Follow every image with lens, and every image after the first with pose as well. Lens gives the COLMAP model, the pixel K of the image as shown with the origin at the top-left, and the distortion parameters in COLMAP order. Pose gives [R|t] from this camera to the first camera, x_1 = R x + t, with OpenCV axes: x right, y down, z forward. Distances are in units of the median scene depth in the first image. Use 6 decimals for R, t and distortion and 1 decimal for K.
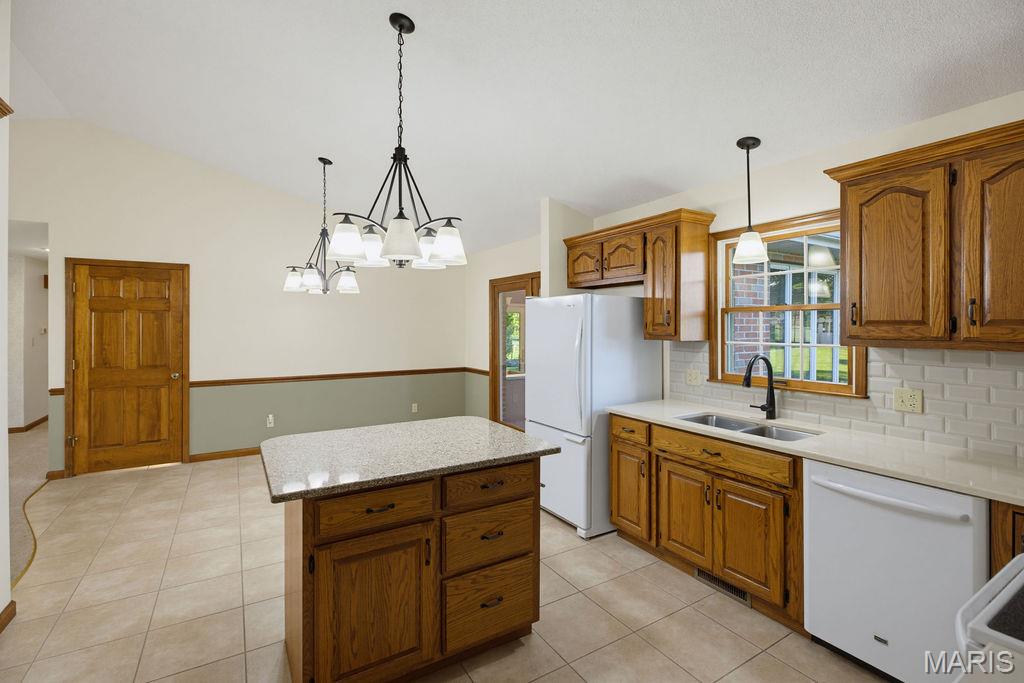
lens RADIAL K [[468.0, 0, 508.5], [0, 468.0, 323.9], [0, 0, 1]] dist [-0.004737, -0.001056]
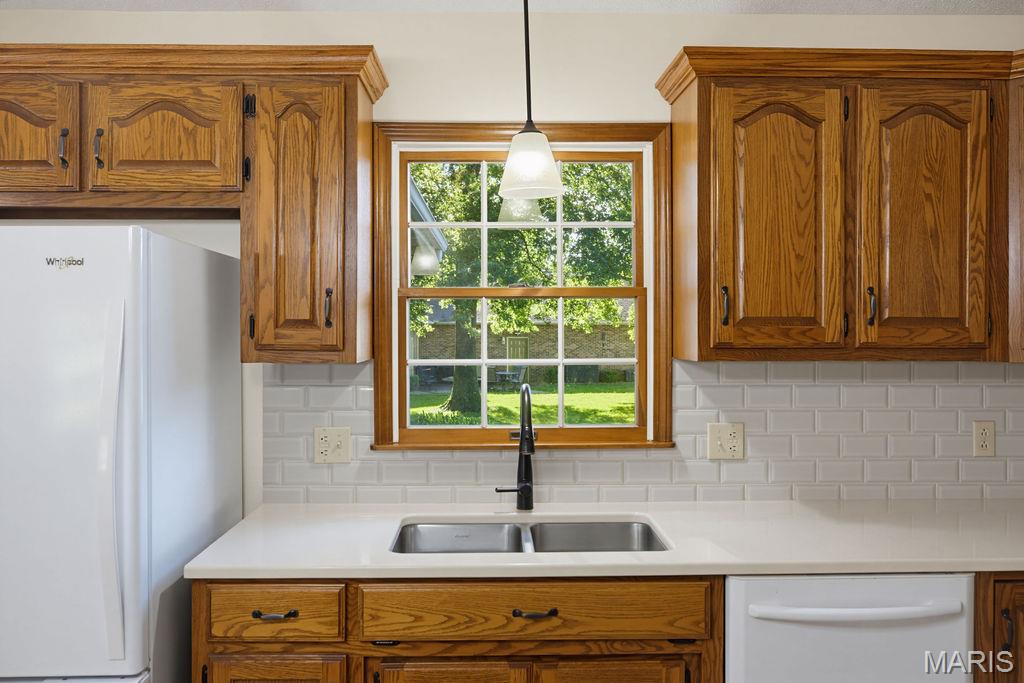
lens RADIAL K [[824.9, 0, 510.1], [0, 824.9, 322.7], [0, 0, 1]] dist [0.011383, -0.008727]
pose [[0.490148, 0.003770, 0.871631, -0.230675], [-0.002491, 0.999993, -0.002924, 0.002719], [-0.871636, -0.000738, 0.490153, 0.570784]]
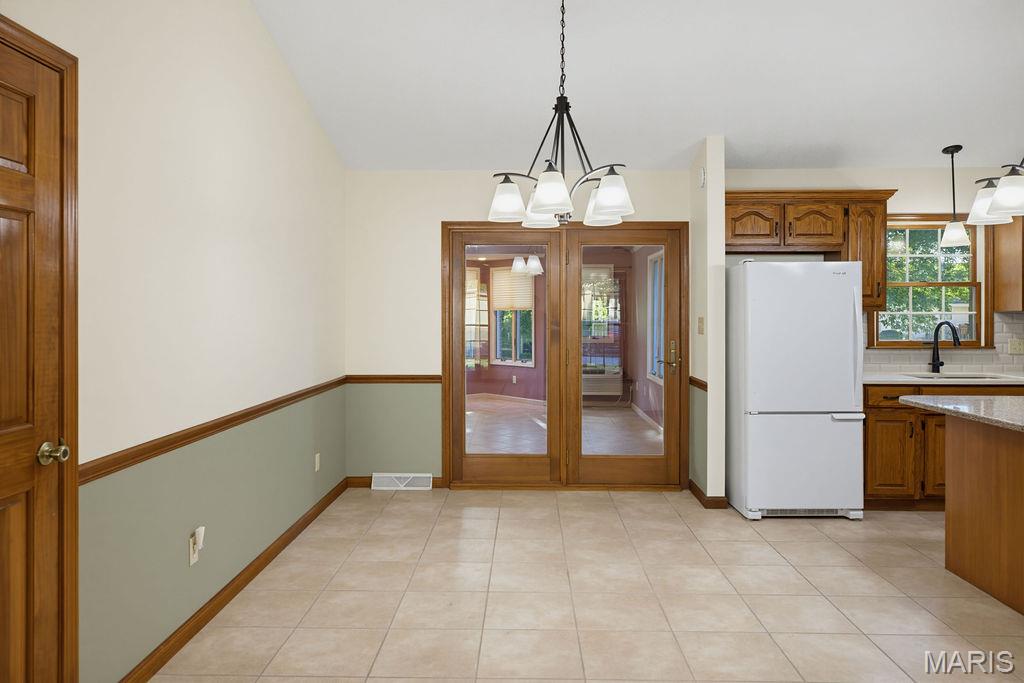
lens RADIAL K [[705.8, 0, 508.8], [0, 705.8, 320.3], [0, 0, 1]] dist [0.003631, 0.002715]
pose [[0.527608, -0.004099, 0.849478, -1.628850], [-0.001812, 0.999981, 0.005950, 0.054212], [-0.849486, -0.004678, 0.527590, 0.969000]]
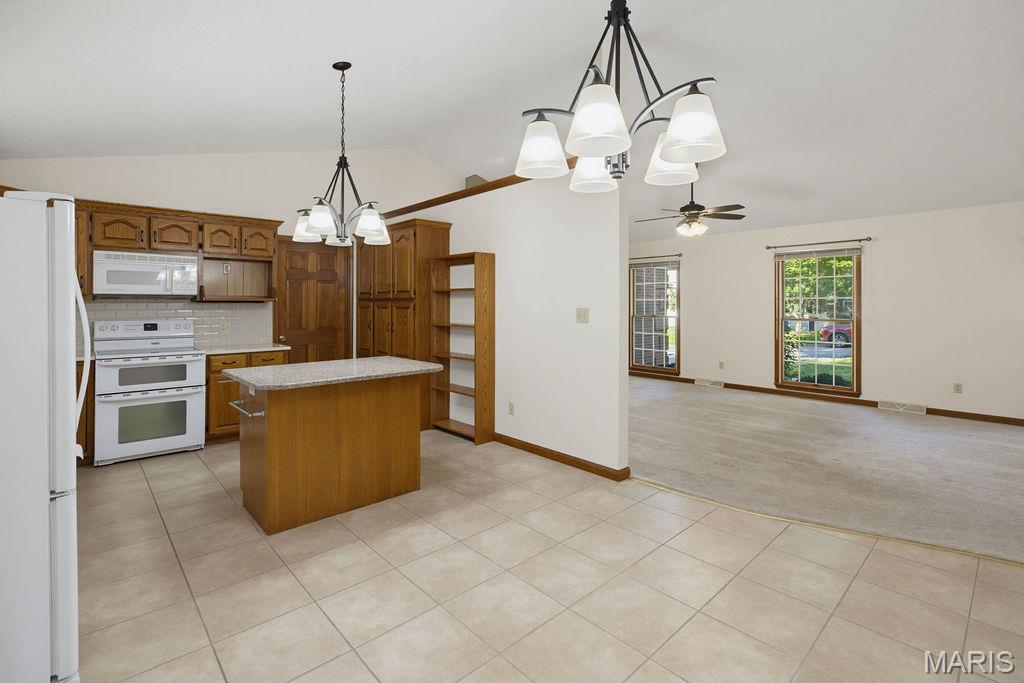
lens RADIAL K [[468.0, 0, 513.6], [0, 468.0, 304.7], [0, 0, 1]] dist [-0.004737, -0.001056]
pose [[-0.977818, 0.002678, -0.209441, -0.359137], [0.002107, 0.999993, 0.002951, 0.048793], [0.209447, 0.002444, -0.977817, 2.019805]]
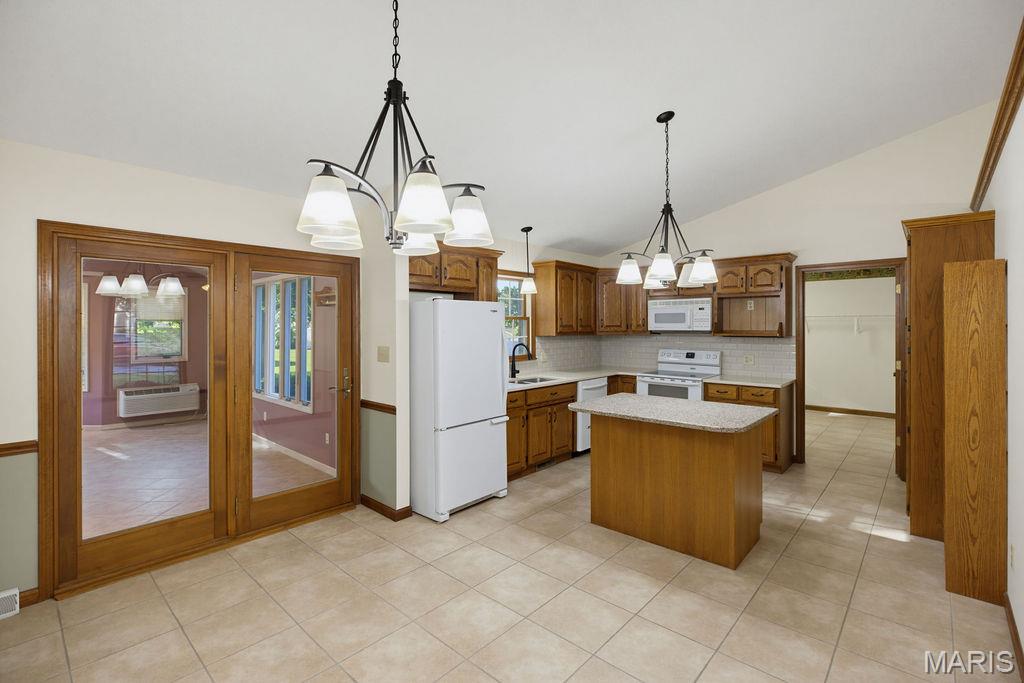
lens RADIAL K [[468.0, 0, 515.4], [0, 468.0, 326.4], [0, 0, 1]] dist [-0.004737, -0.001056]
pose [[-0.299696, 0.000899, 0.954034, -1.200906], [0.000921, 0.999999, -0.000653, 0.001389], [-0.954034, 0.000683, -0.299697, 1.540394]]
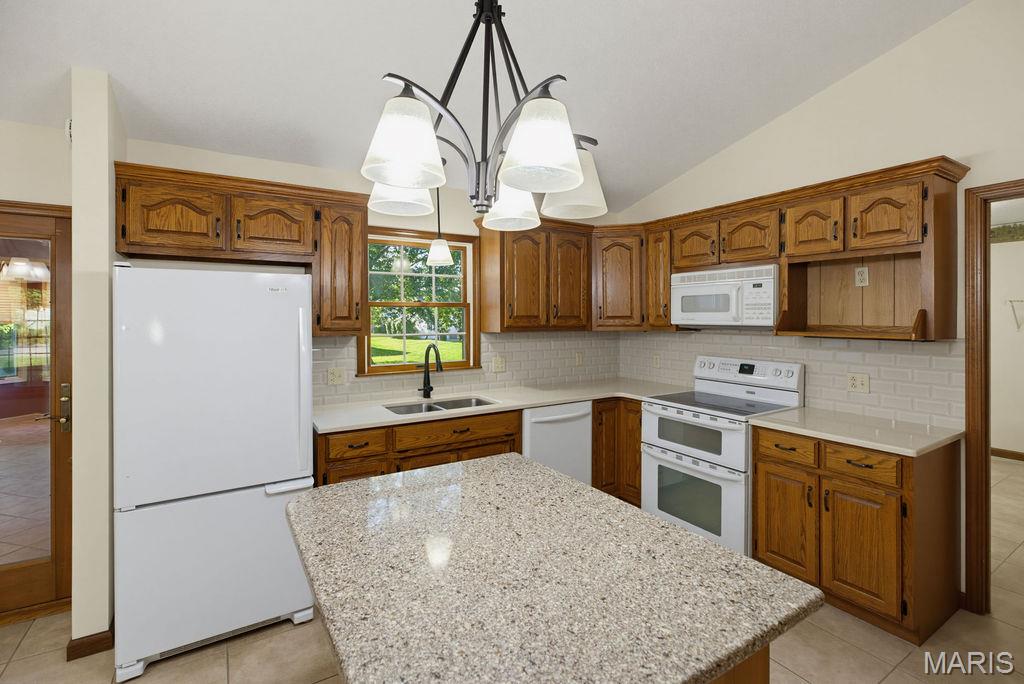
lens RADIAL K [[468.0, 0, 511.5], [0, 468.0, 315.8], [0, 0, 1]] dist [-0.004737, -0.001056]
pose [[-0.021539, 0.006079, 0.999750, -0.630167], [-0.000411, 0.999981, -0.006089, 0.002500], [-0.999768, -0.000542, -0.021536, 0.807544]]
